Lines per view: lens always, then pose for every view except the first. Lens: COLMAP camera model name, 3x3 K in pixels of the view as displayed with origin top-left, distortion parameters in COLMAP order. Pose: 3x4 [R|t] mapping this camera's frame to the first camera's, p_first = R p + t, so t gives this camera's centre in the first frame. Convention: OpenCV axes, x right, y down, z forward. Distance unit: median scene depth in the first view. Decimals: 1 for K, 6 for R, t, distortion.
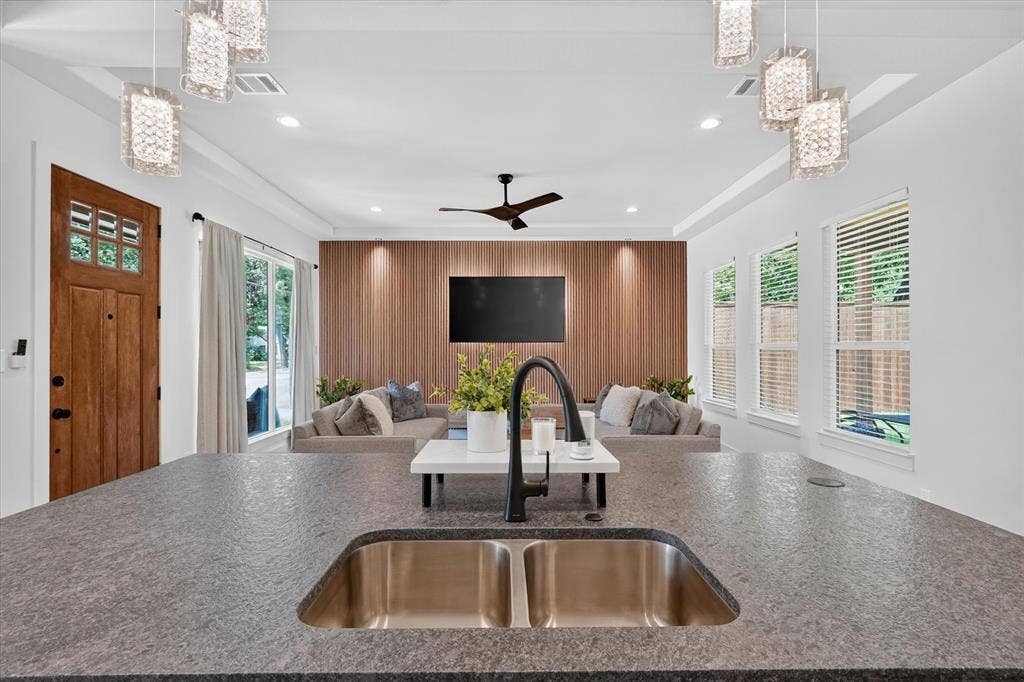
lens RADIAL K [[474.5, 0, 514.3], [0, 474.5, 343.6], [0, 0, 1]] dist [-0.002435, 0.000557]
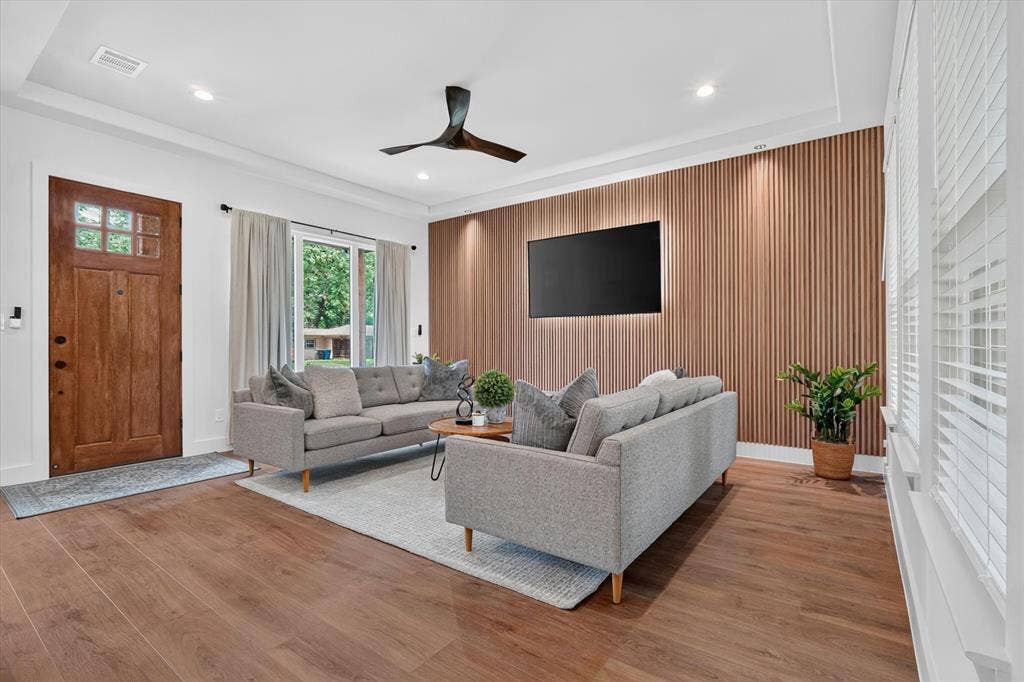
lens RADIAL K [[472.0, 0, 520.7], [0, 472.0, 341.8], [0, 0, 1]] dist [-0.002059, 0.000226]
pose [[0.801458, -0.002830, -0.598045, 0.408617], [0.006479, 0.999971, 0.003951, 0.042066], [0.598017, -0.007041, 0.801453, 0.342449]]
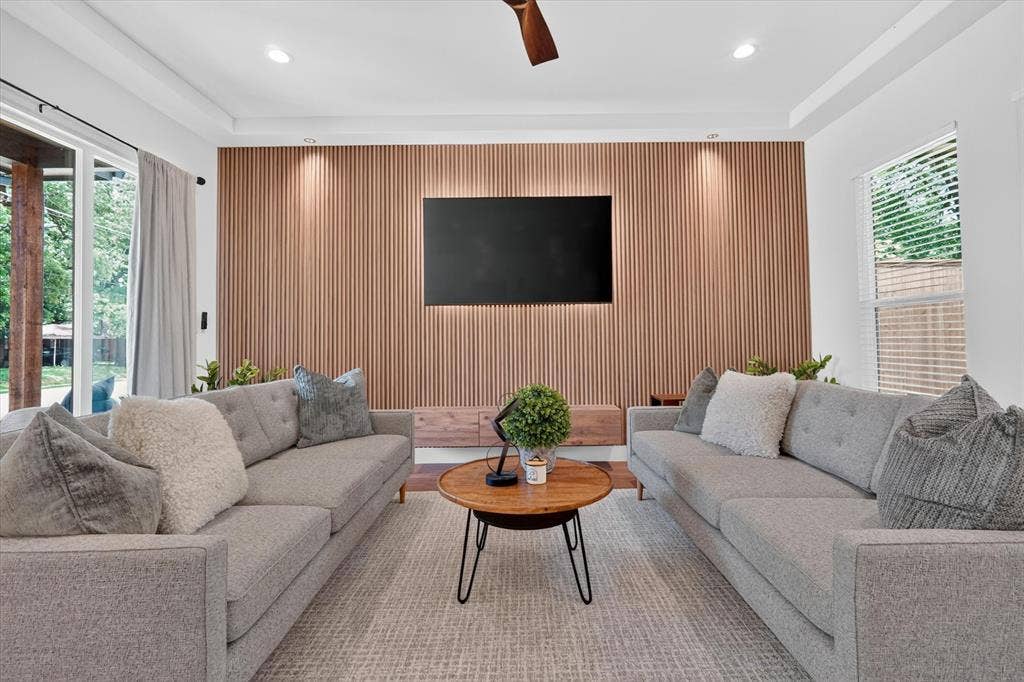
lens RADIAL K [[471.4, 0, 516.6], [0, 471.4, 325.7], [0, 0, 1]] dist [0.000568, 0.000258]
pose [[0.999812, -0.010243, -0.016441, -0.008850], [0.009887, 0.999717, -0.021622, 0.042692], [0.016658, 0.021456, 0.999631, 0.441608]]
